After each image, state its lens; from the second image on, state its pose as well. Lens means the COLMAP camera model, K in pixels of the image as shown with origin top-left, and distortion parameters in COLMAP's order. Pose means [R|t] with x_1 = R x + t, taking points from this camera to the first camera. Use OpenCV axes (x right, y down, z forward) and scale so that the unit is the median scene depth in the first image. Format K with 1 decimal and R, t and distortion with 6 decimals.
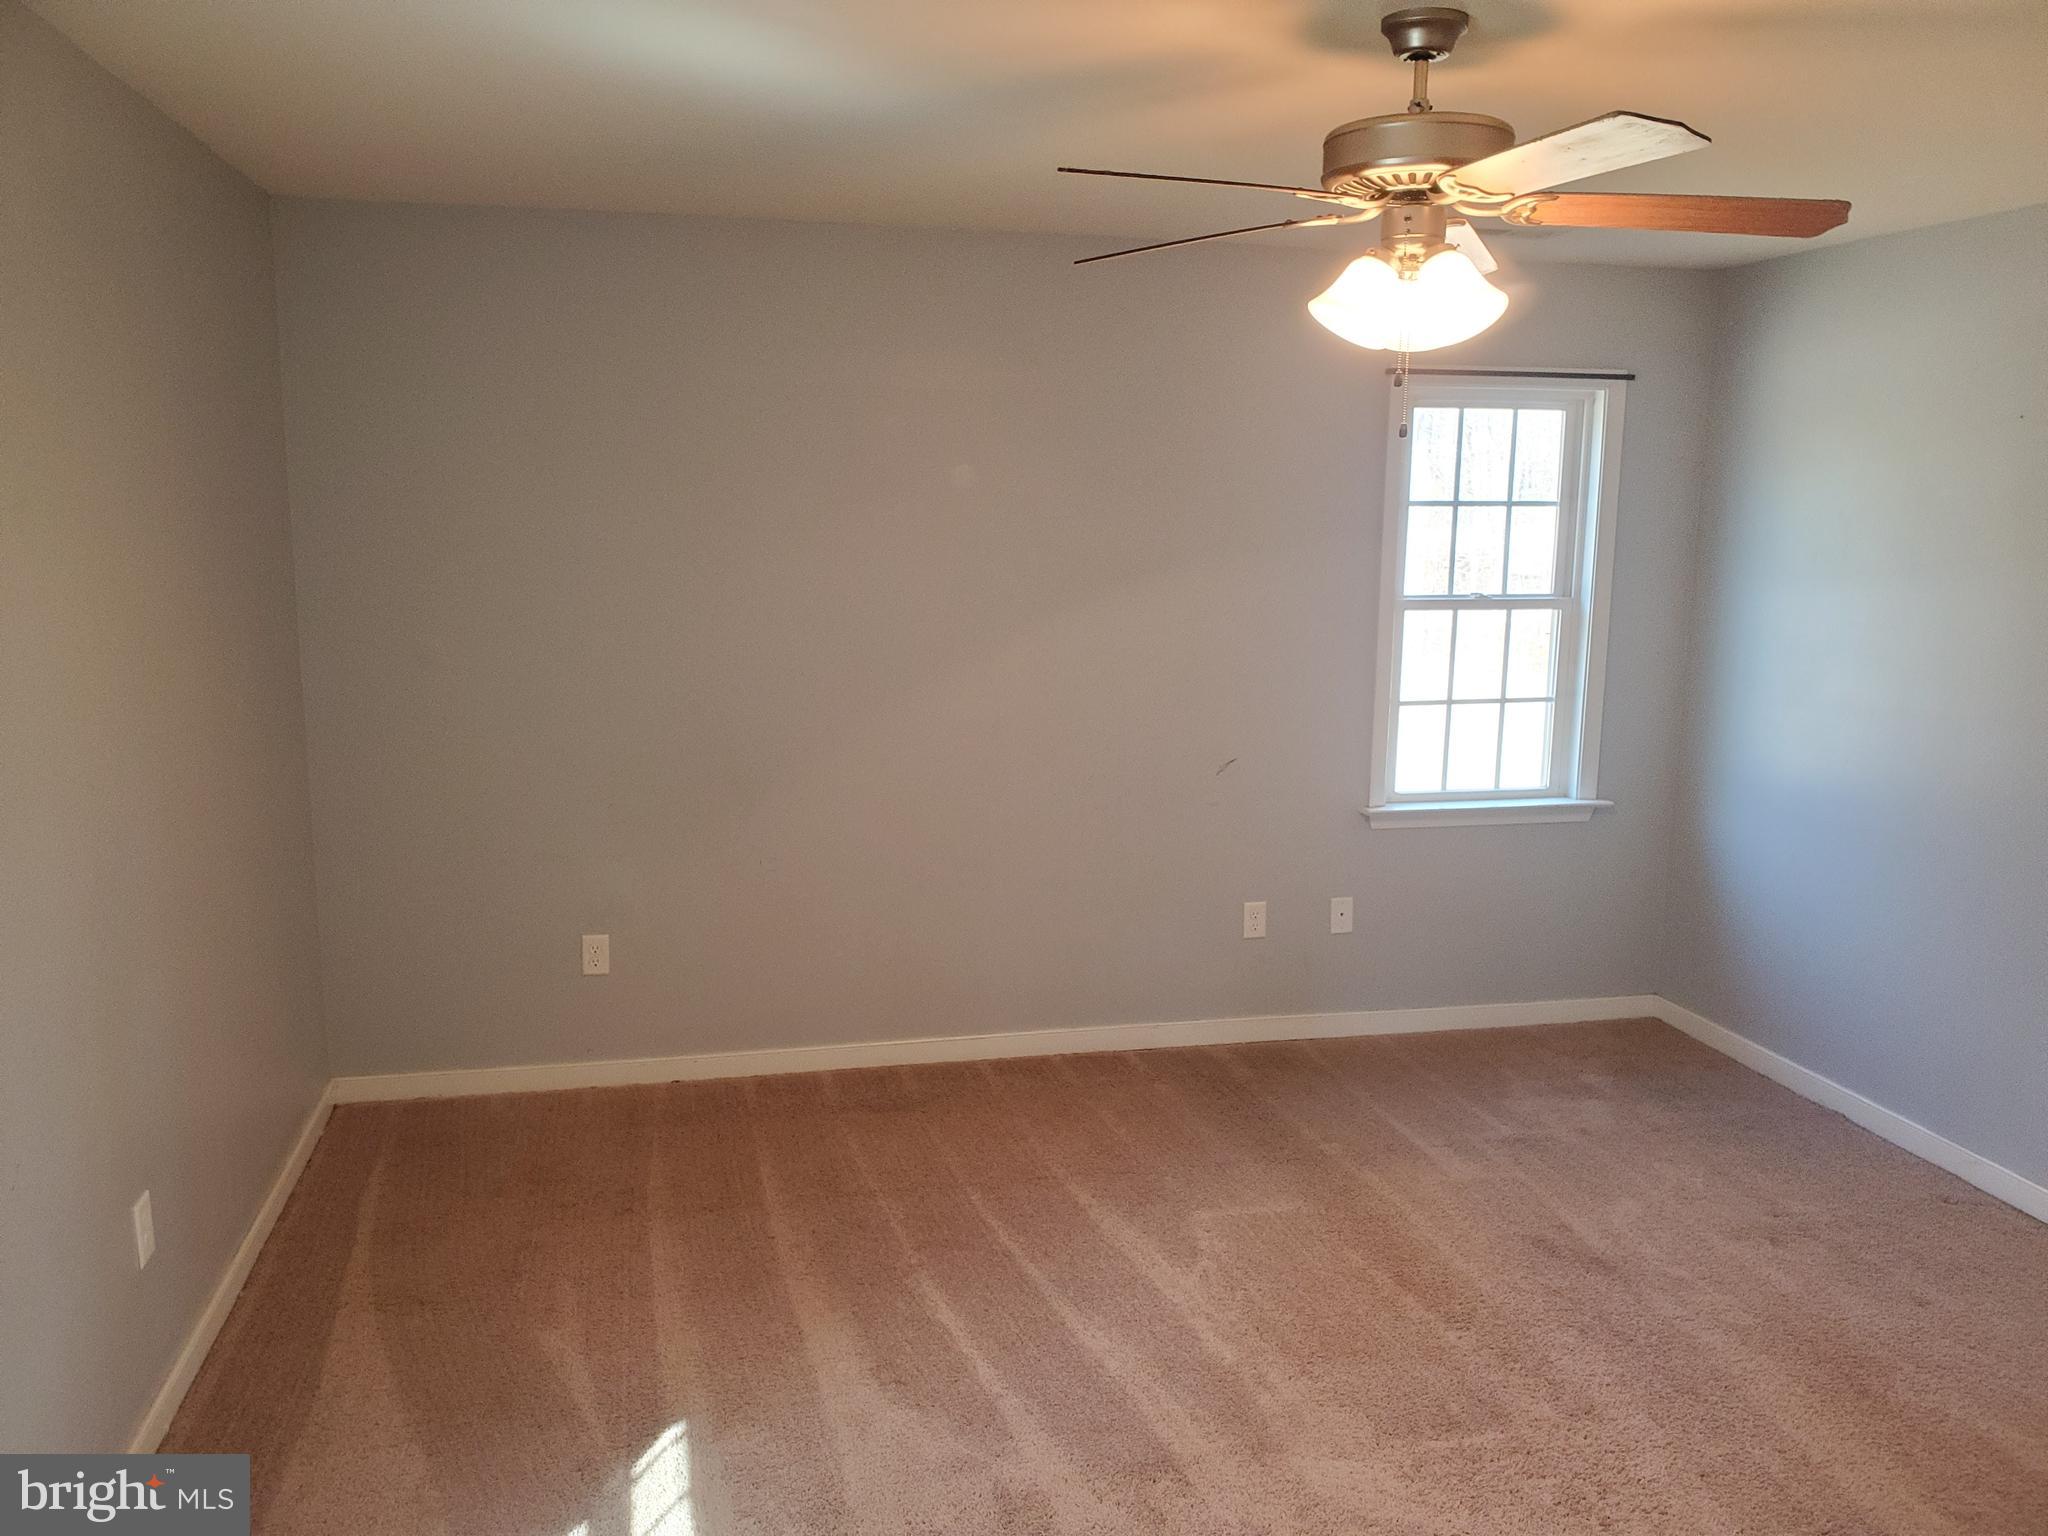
lens RADIAL K [[1614.0, 0, 1018.4], [0, 1614.0, 778.5], [0, 0, 1]] dist [0.008081, 0.024443]
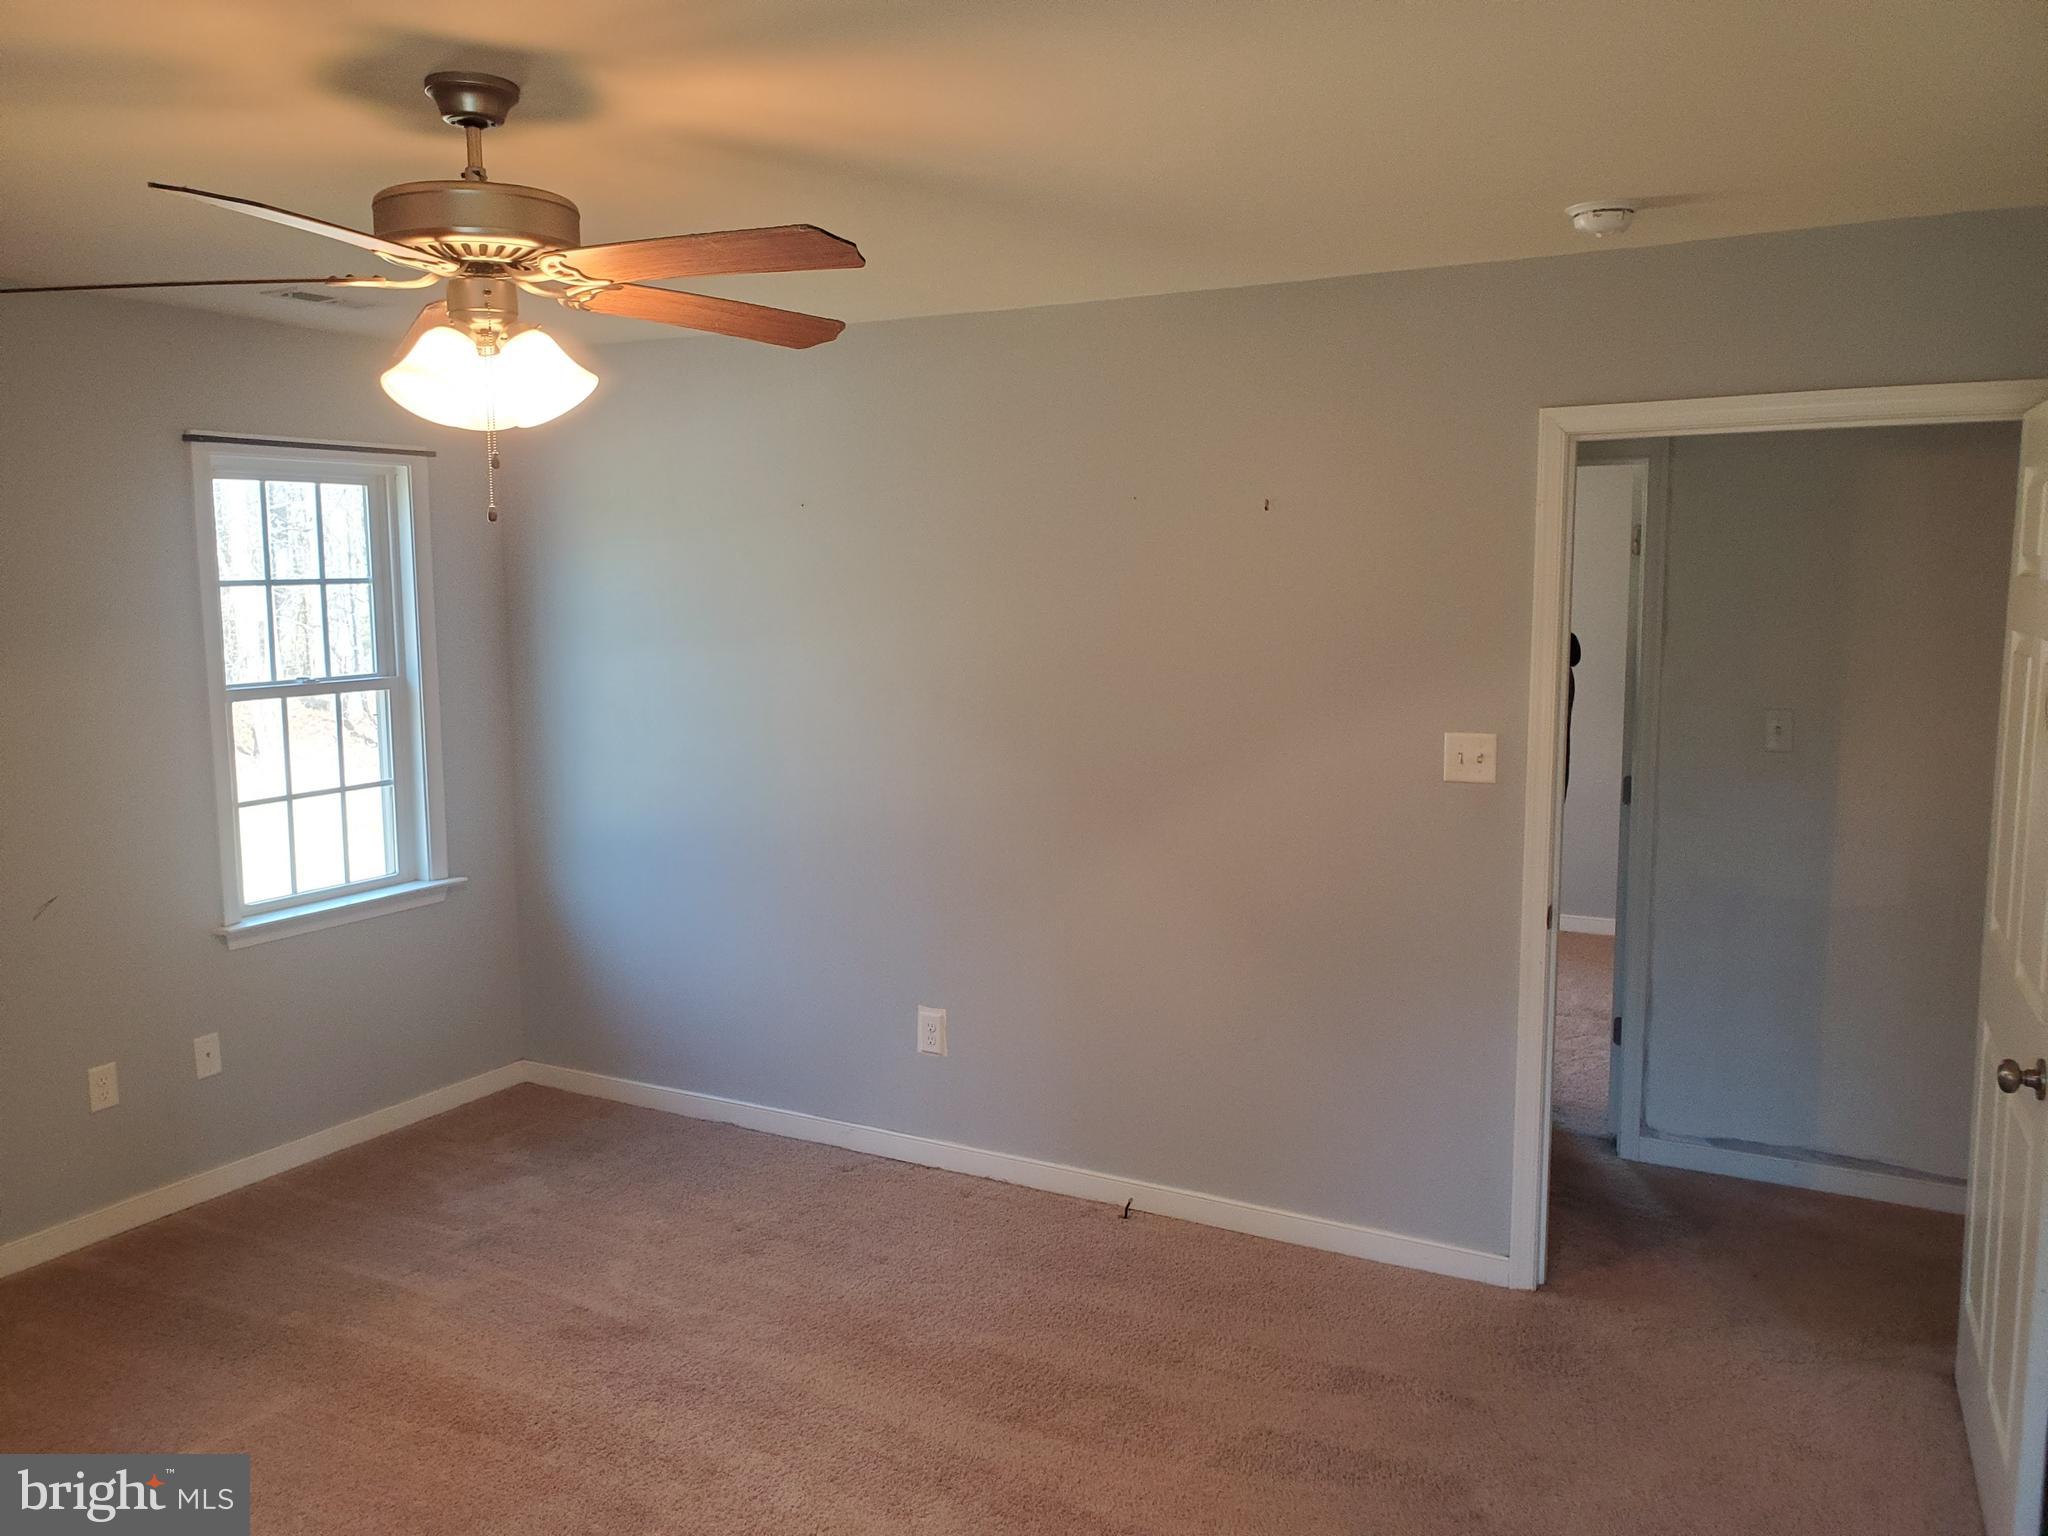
lens RADIAL K [[1614.0, 0, 1010.4], [0, 1614.0, 767.1], [0, 0, 1]] dist [0.008081, 0.024443]
pose [[0.676212, -0.106537, 0.728963, -0.155827], [0.140873, 0.989929, 0.013998, -0.024813], [-0.723113, 0.093226, 0.684410, 0.093816]]
